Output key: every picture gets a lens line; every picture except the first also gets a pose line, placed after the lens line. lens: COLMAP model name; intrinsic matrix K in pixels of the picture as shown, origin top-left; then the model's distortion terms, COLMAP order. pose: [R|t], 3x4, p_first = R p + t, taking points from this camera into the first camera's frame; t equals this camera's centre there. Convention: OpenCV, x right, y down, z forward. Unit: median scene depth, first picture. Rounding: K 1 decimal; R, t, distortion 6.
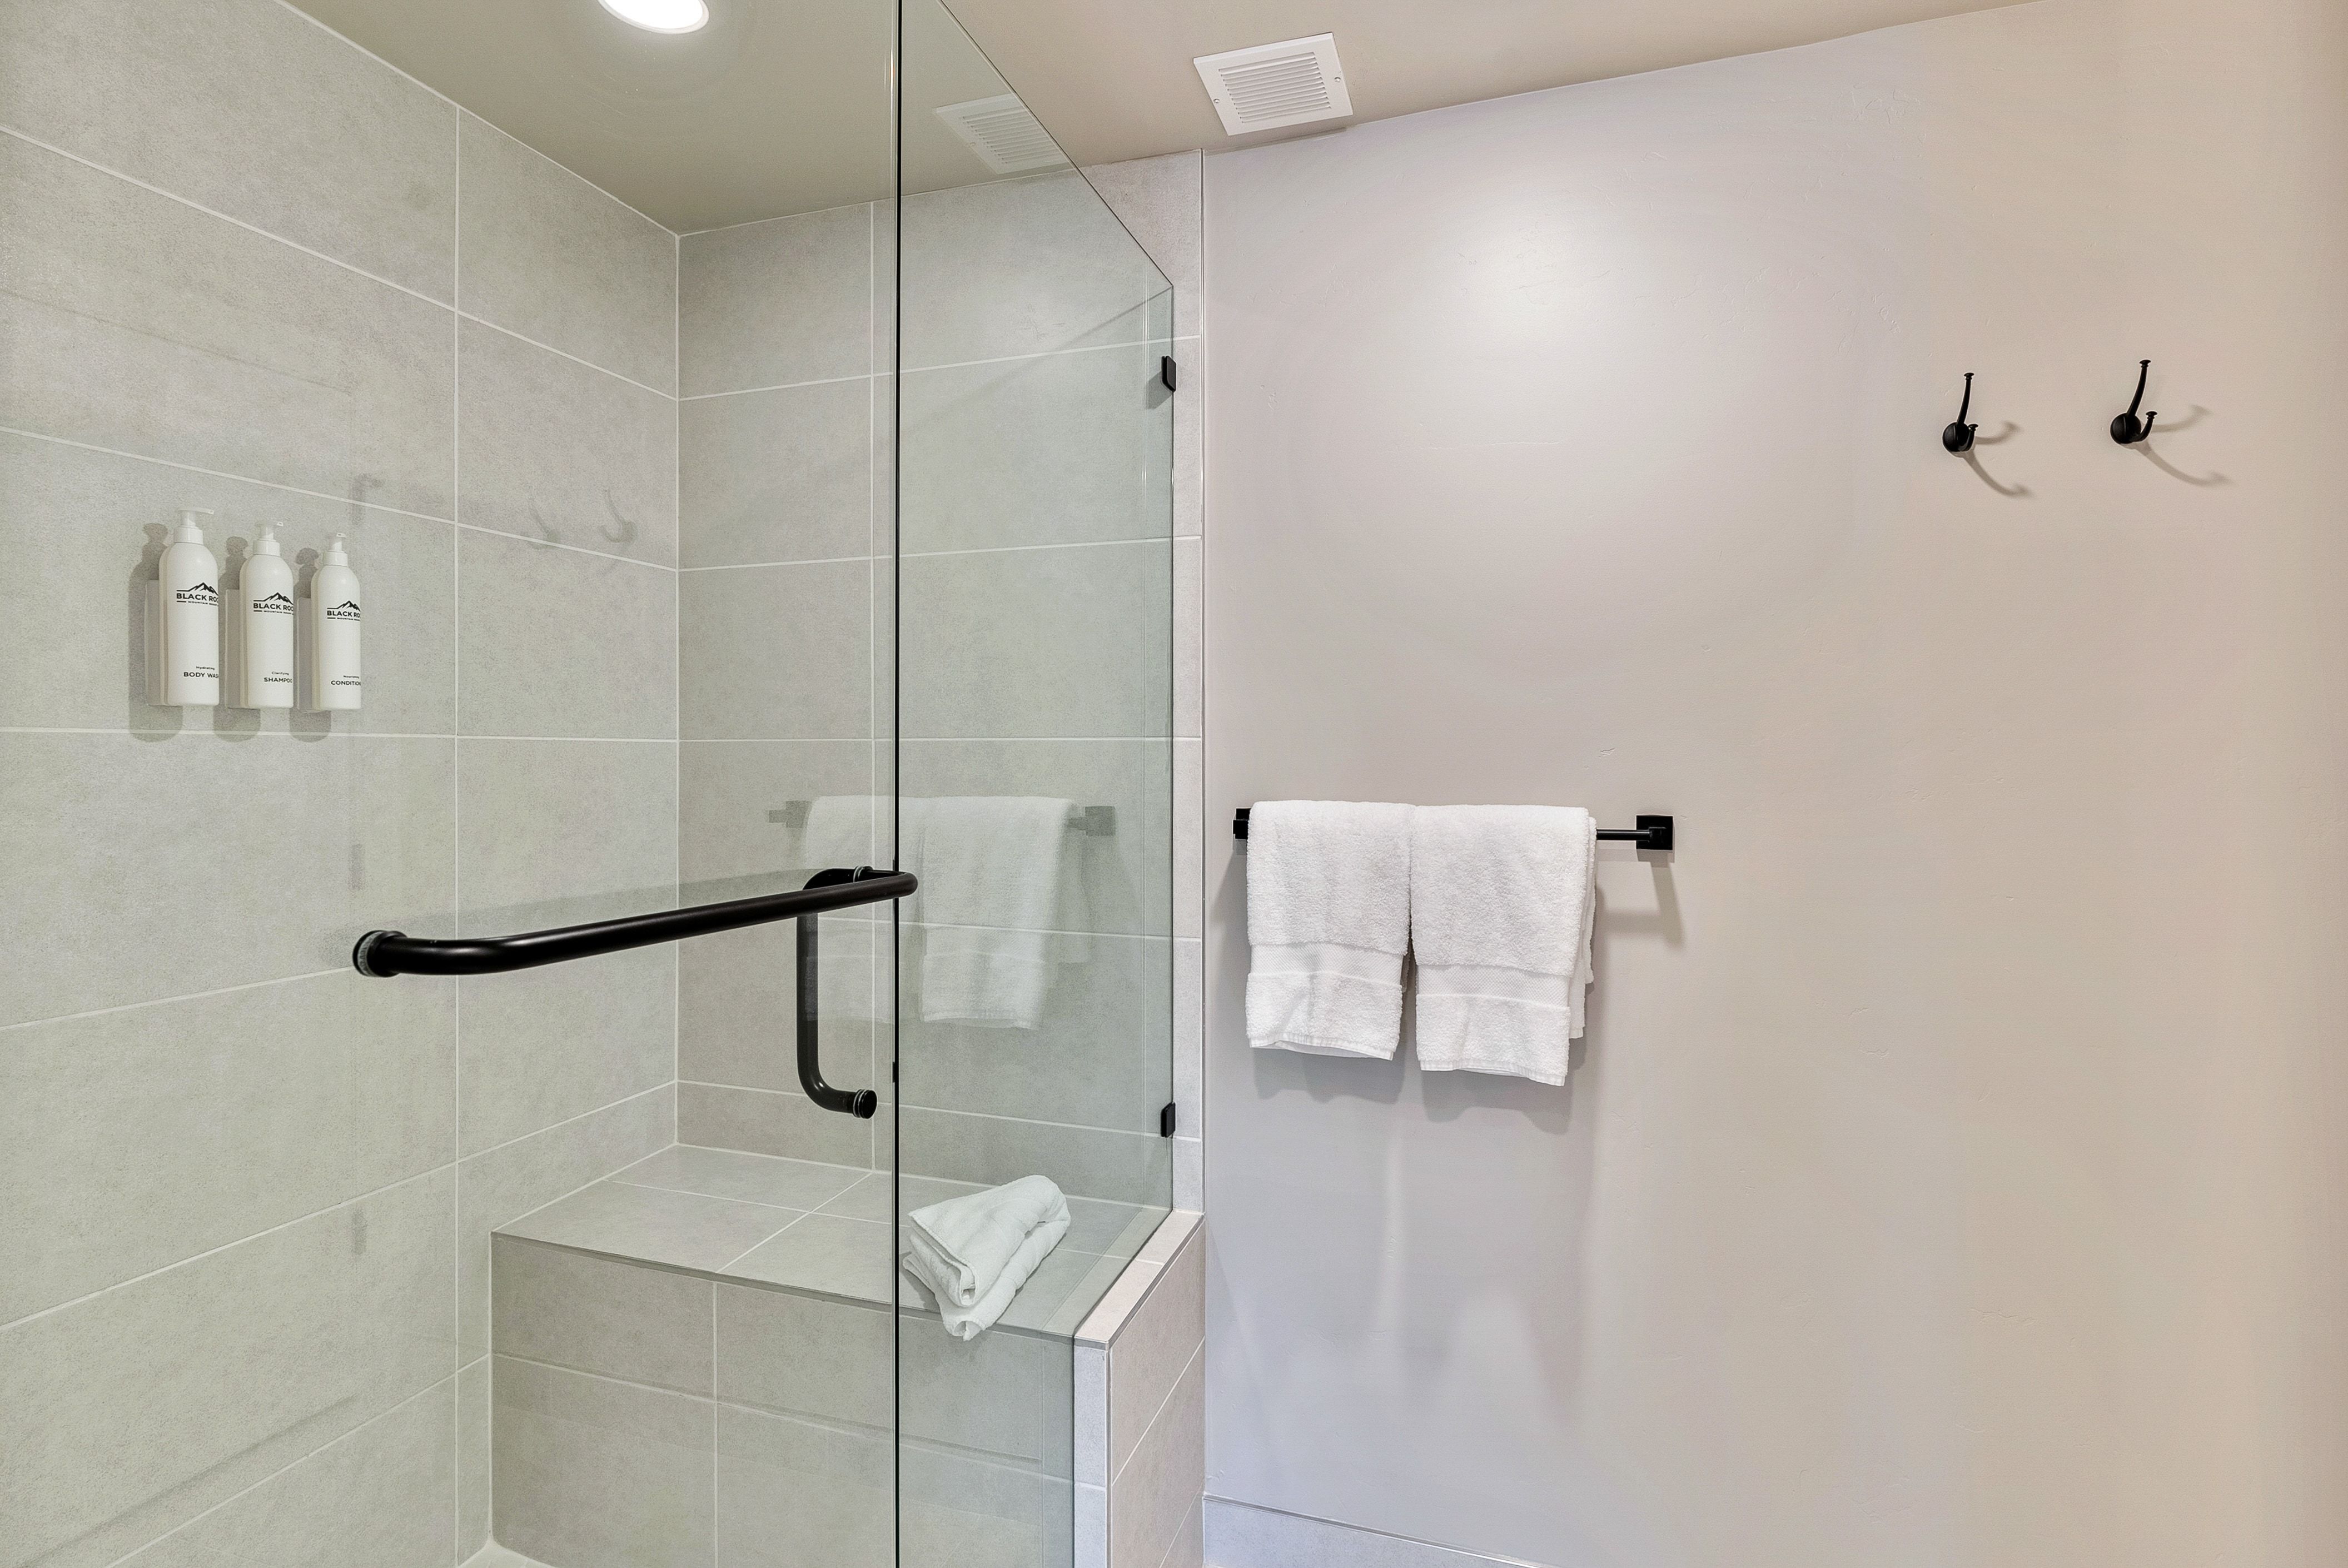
lens RADIAL K [[1108.6, 0, 1179.2], [0, 1108.6, 767.6], [0, 0, 1]] dist [-0.000372, 0.000536]
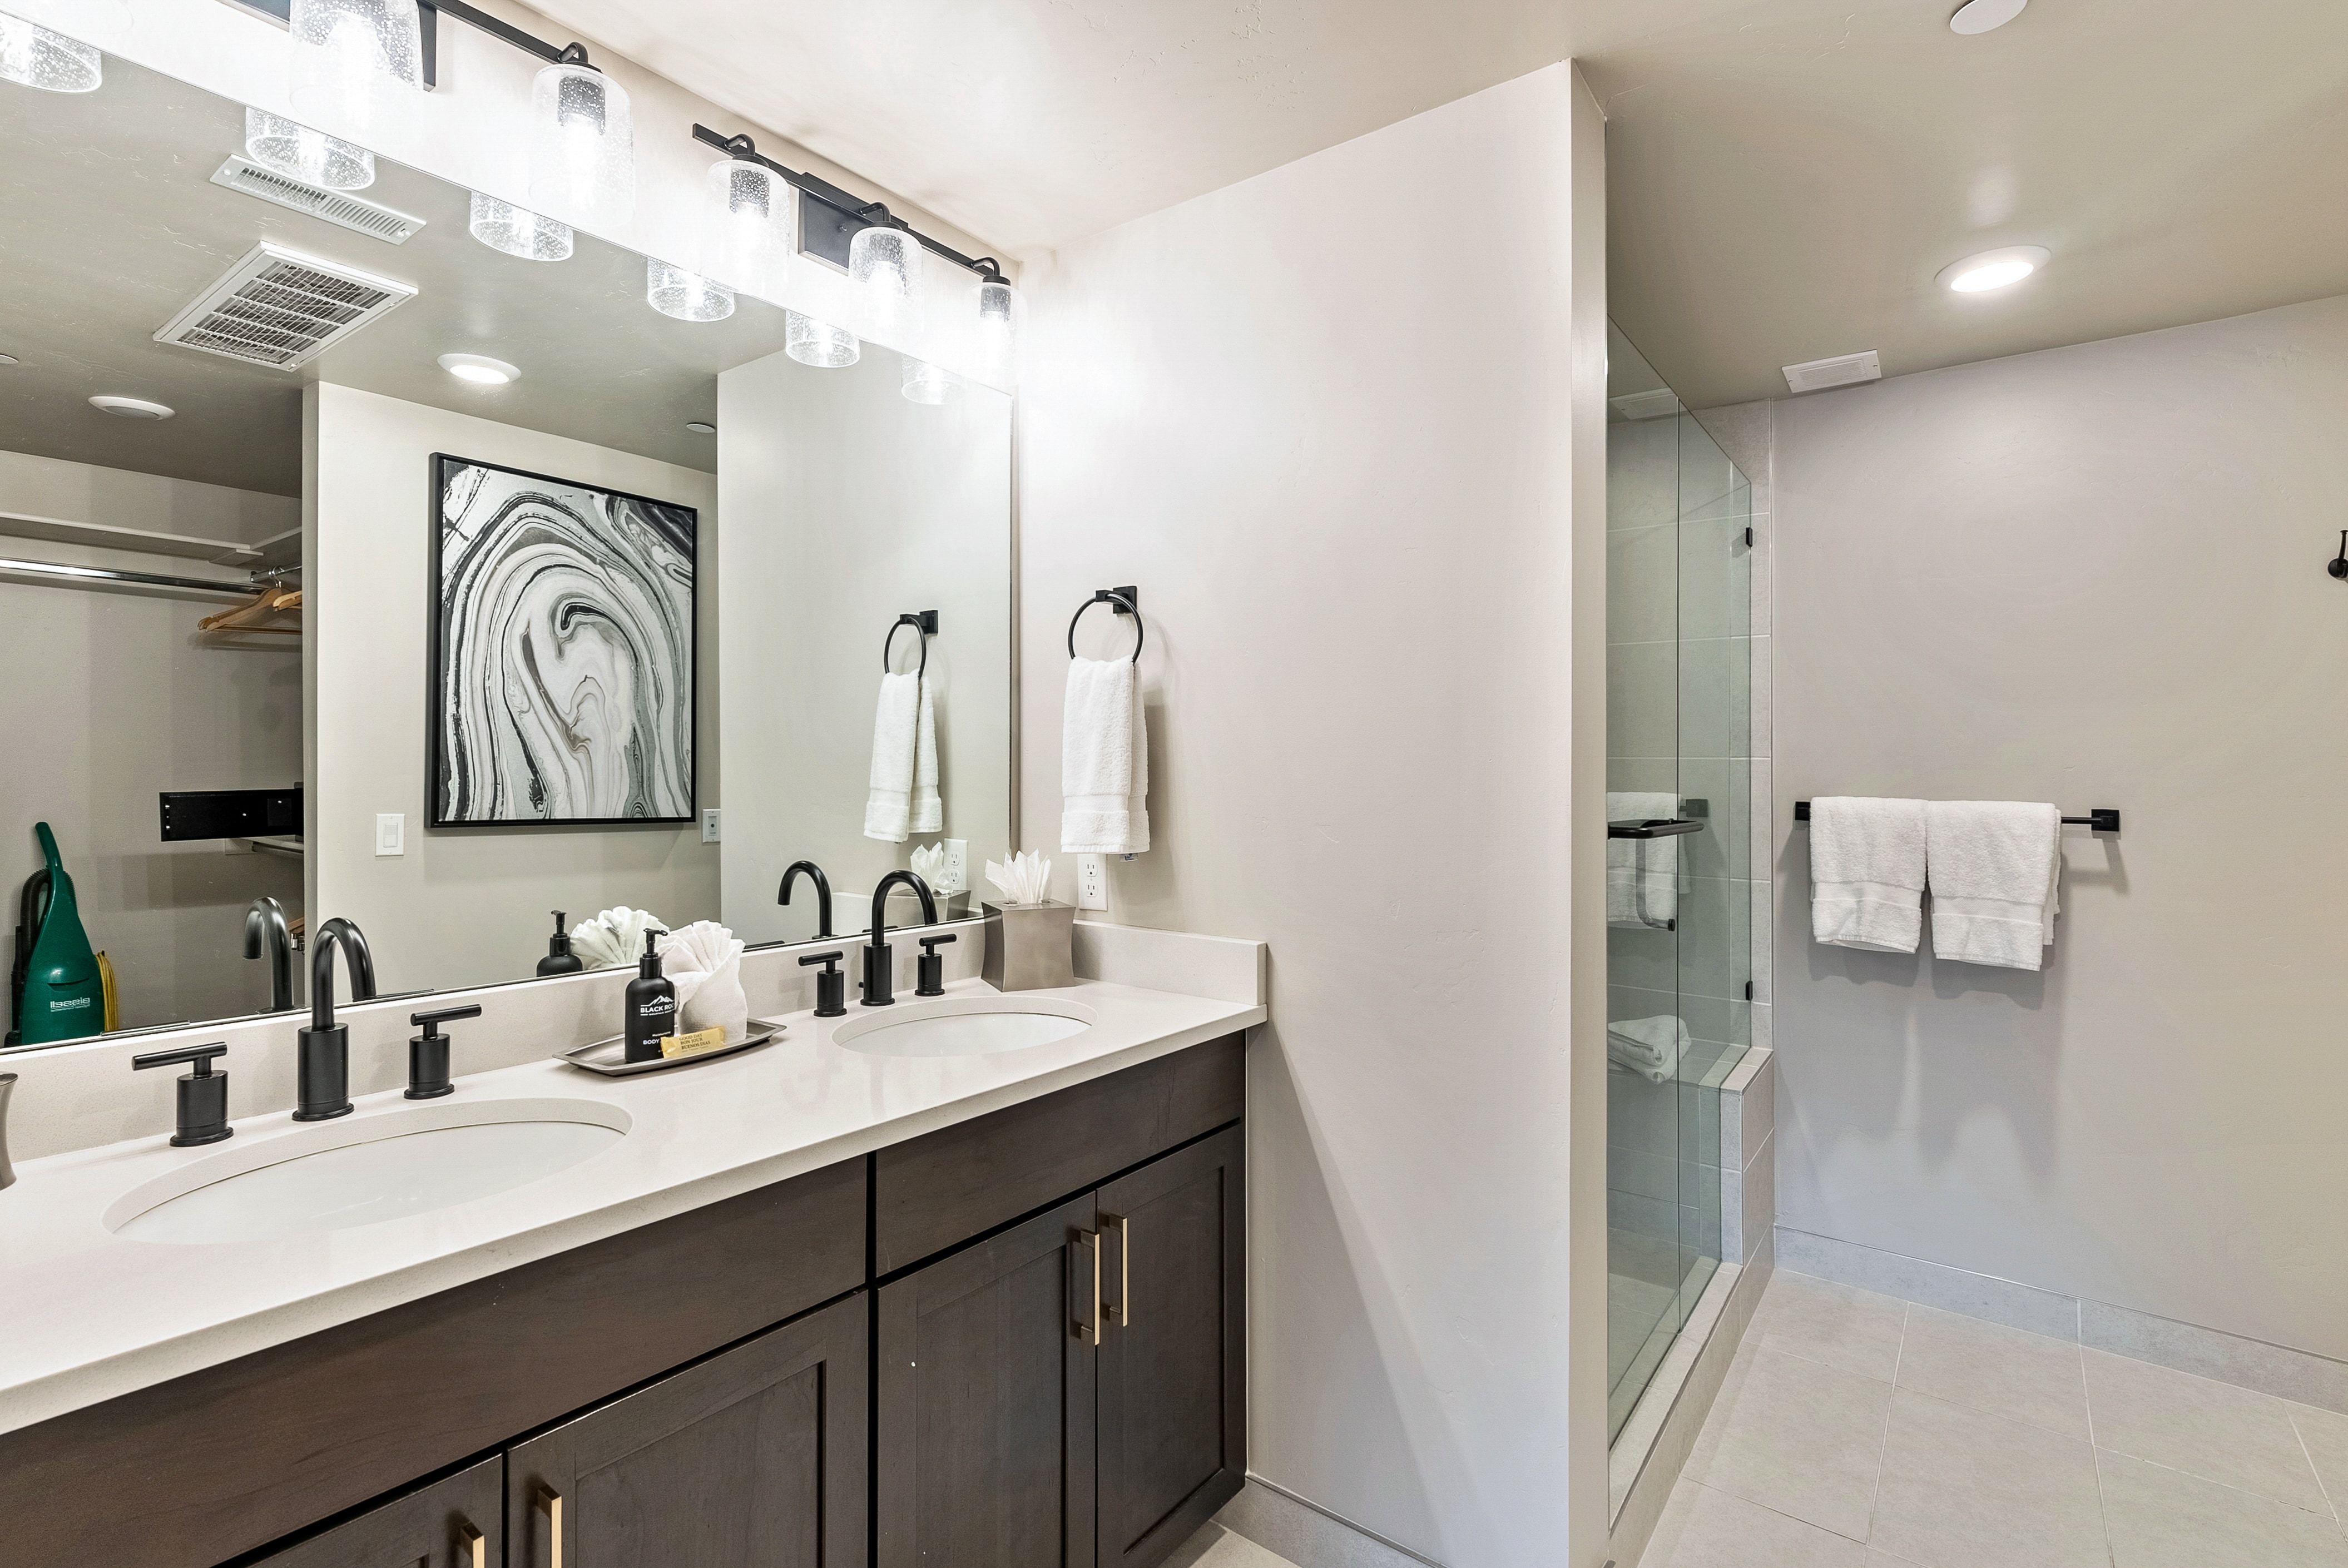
lens RADIAL K [[1121.9, 0, 1181.0], [0, 1121.9, 750.1], [0, 0, 1]] dist [0.013237, 0.000118]
pose [[0.955843, 0.003508, -0.293858, -0.360149], [-0.009676, 0.999762, -0.019541, 0.002792], [0.293719, 0.021521, 0.955649, -0.939004]]
